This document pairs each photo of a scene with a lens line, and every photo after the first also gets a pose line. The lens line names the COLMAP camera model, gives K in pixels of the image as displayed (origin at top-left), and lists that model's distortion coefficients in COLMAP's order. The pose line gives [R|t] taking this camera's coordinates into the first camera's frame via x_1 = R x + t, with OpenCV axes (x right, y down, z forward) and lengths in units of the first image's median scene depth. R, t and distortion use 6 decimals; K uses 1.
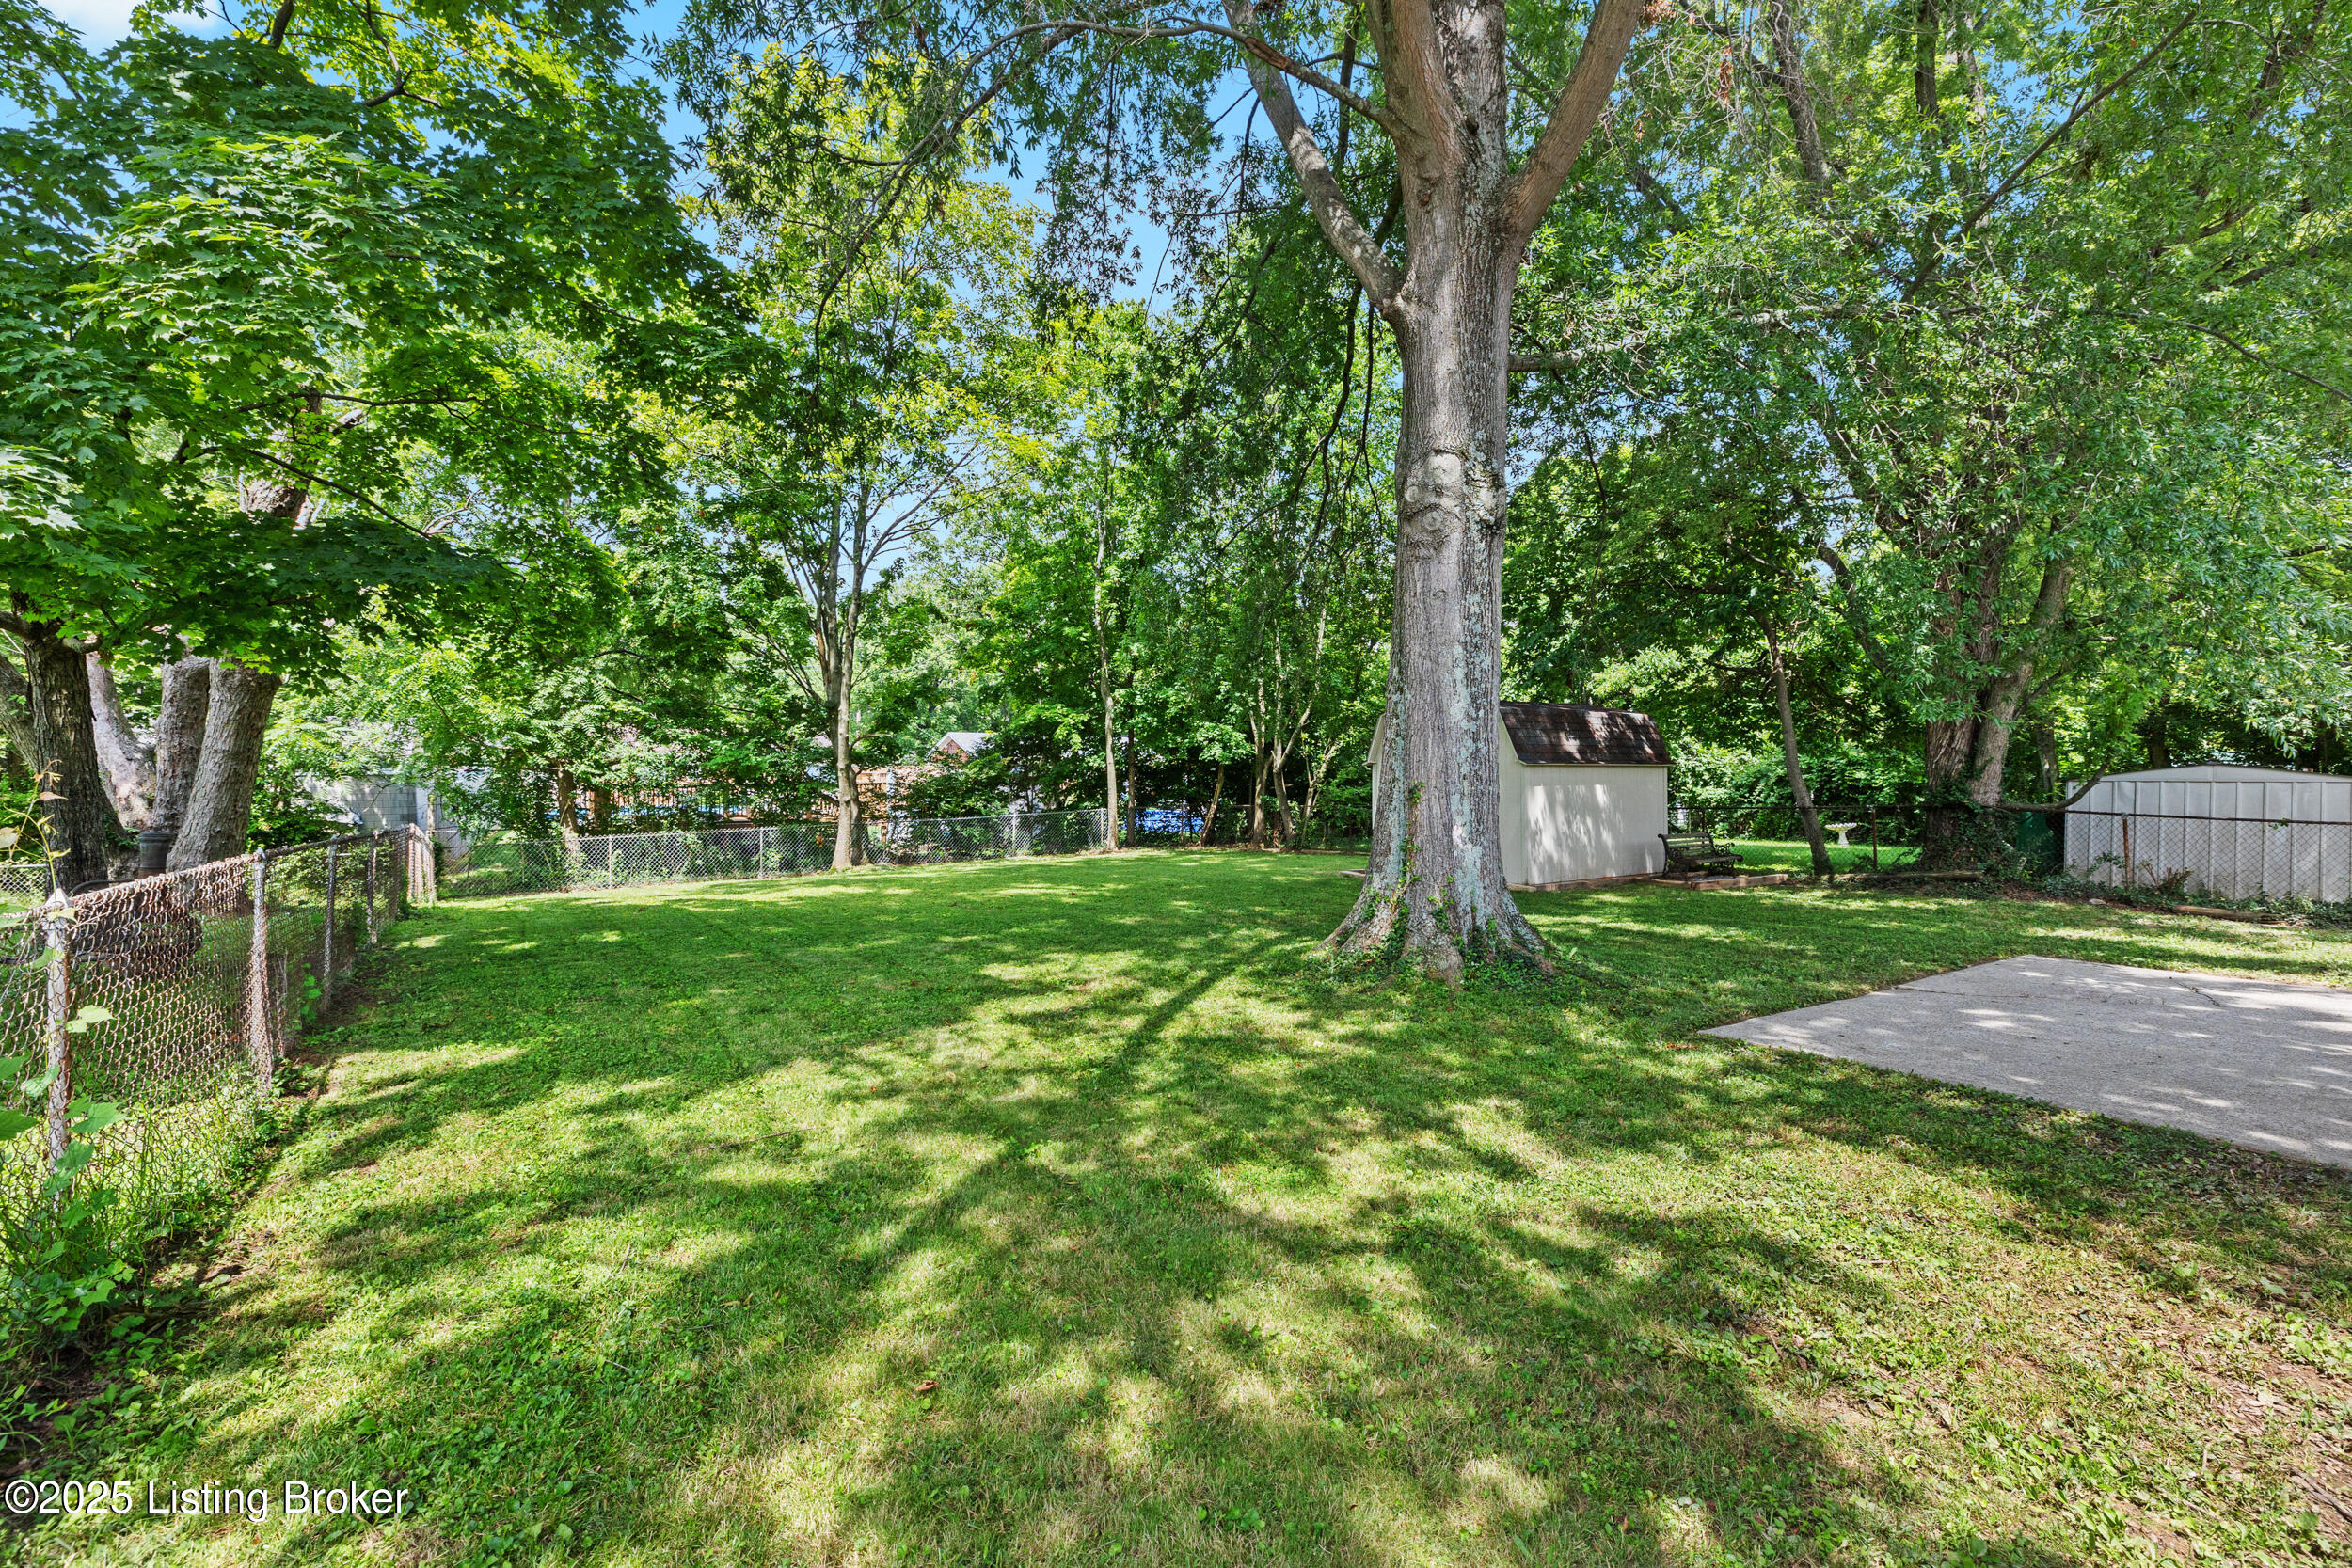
lens RADIAL K [[1071.9, 0, 1176.0], [0, 1071.9, 784.0], [0, 0, 1]] dist [0.000702, -0.000051]
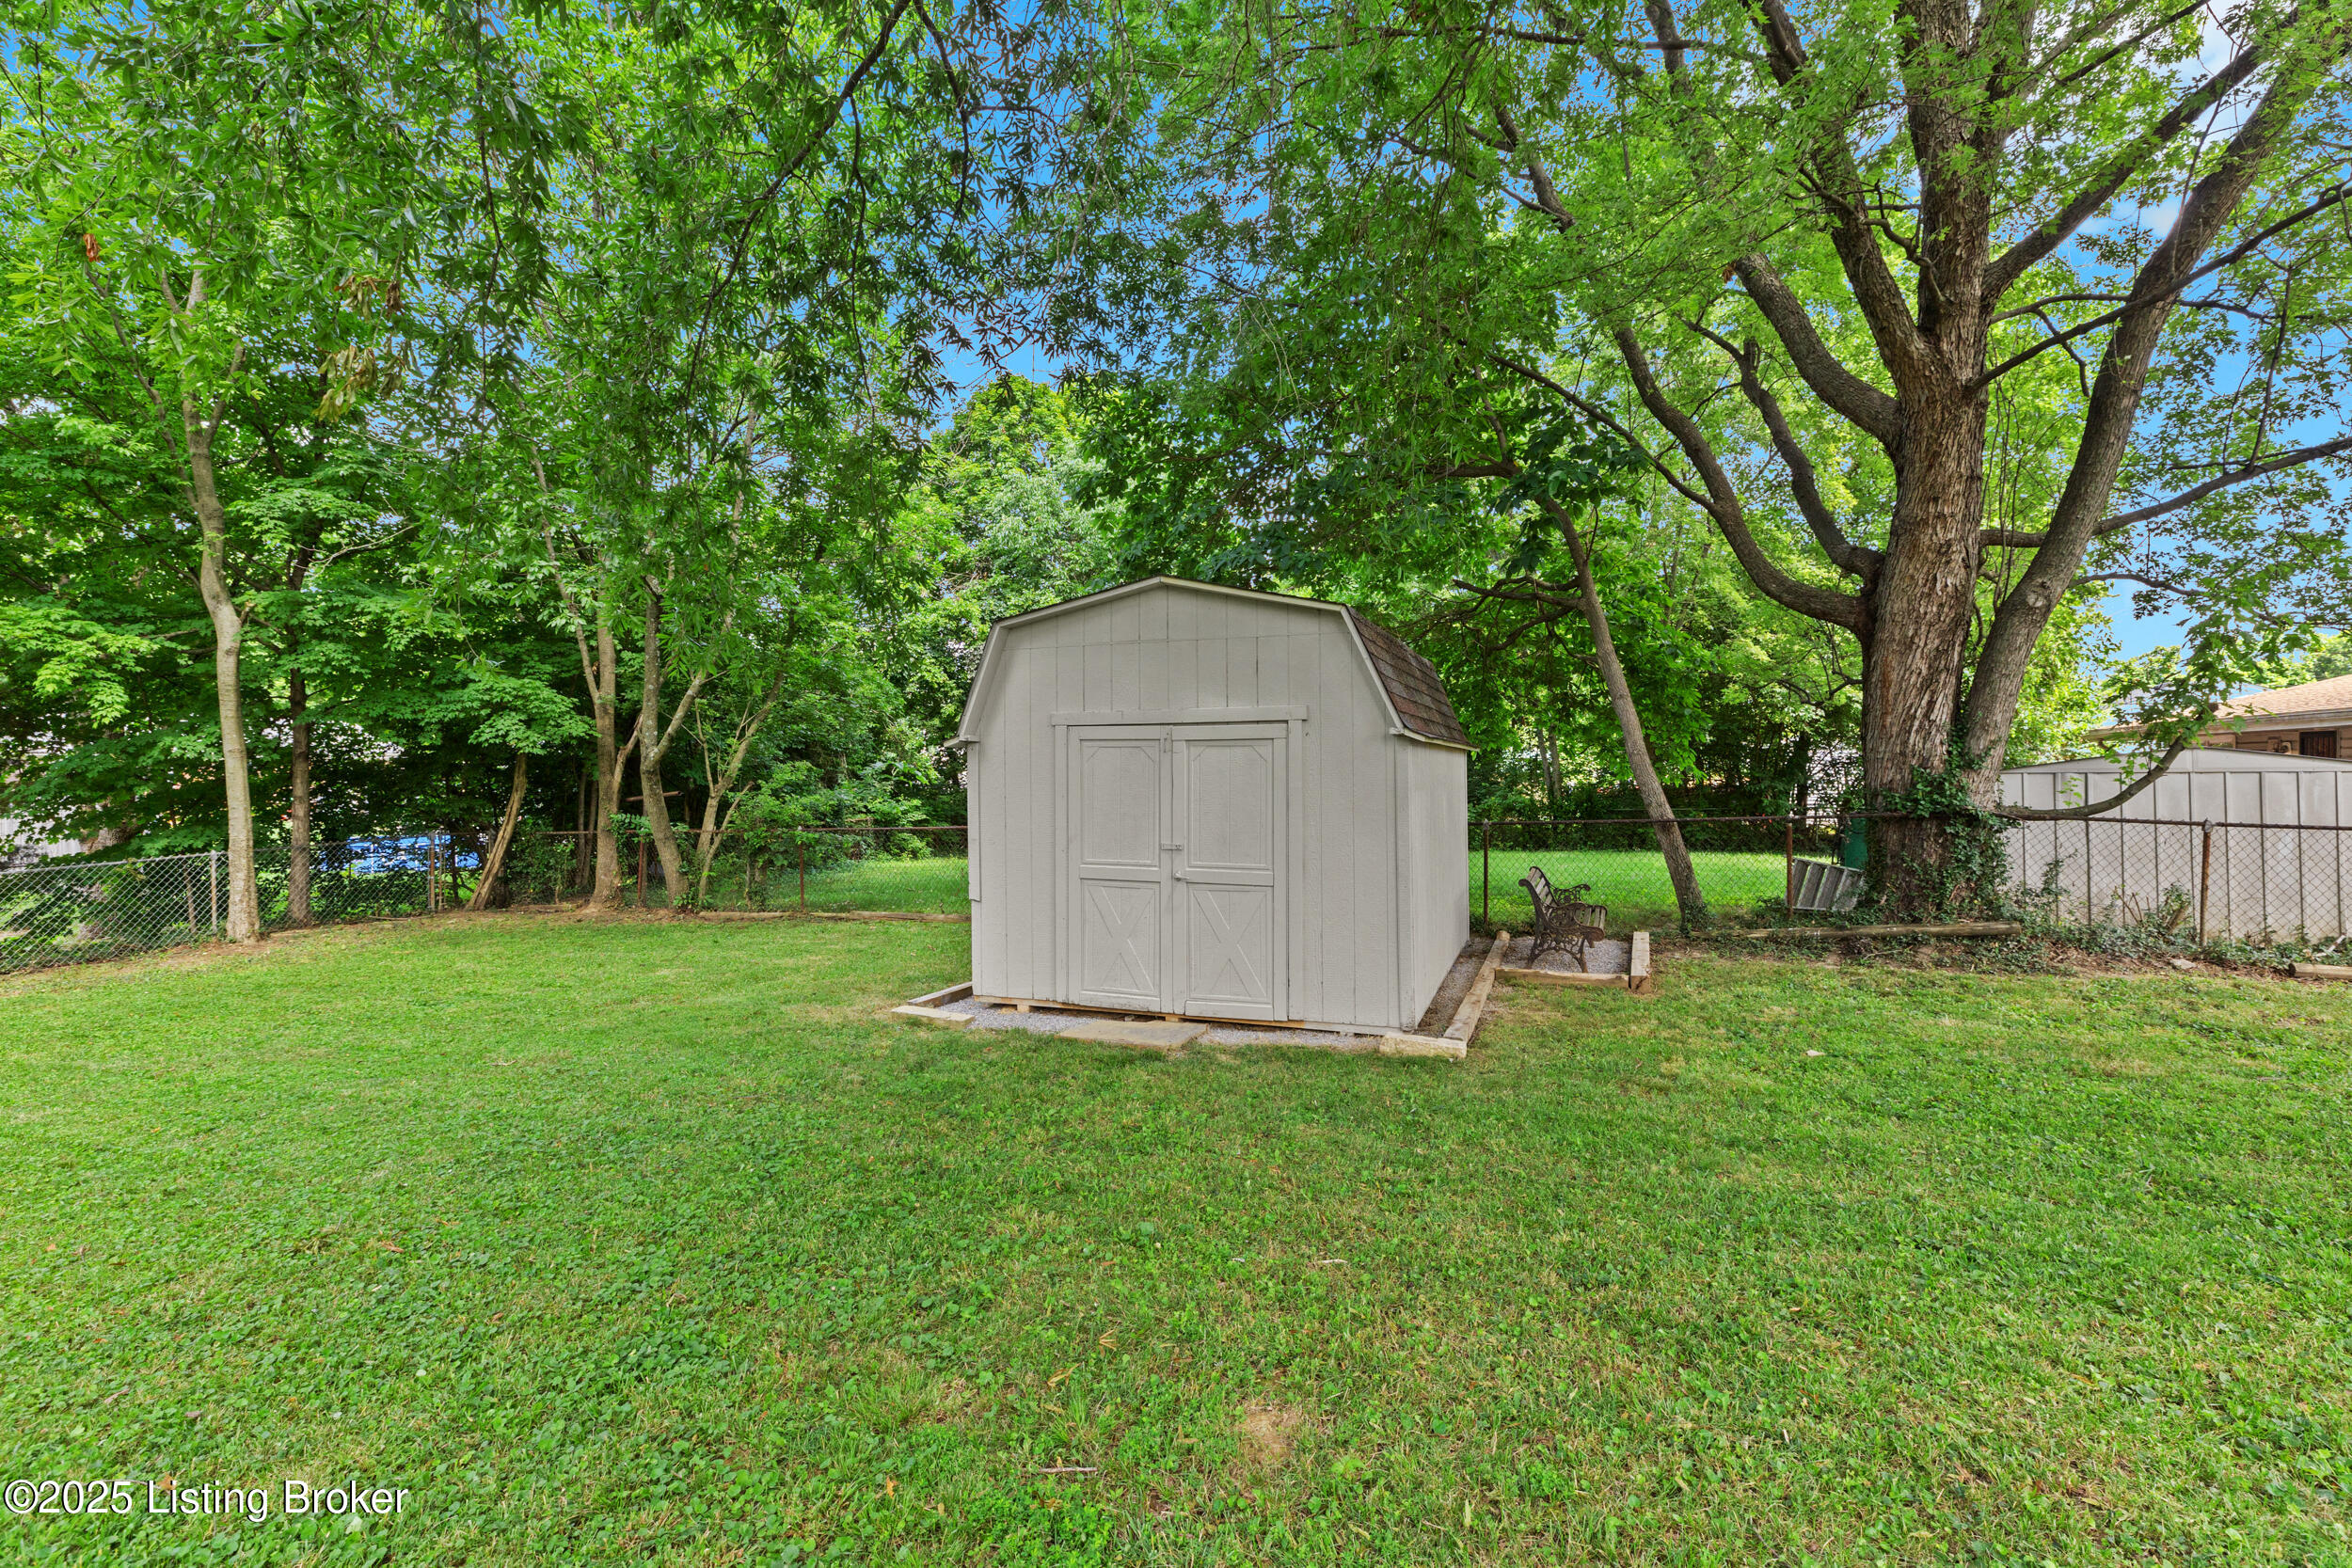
lens RADIAL K [[1061.1, 0, 1182.4], [0, 1061.1, 738.6], [0, 0, 1]] dist [0.003897, 0.000441]
pose [[0.825399, 0.006106, 0.564517, 0.016272], [0.014159, 0.999403, -0.031512, -0.005634], [-0.564373, 0.034003, 0.824820, 0.406057]]
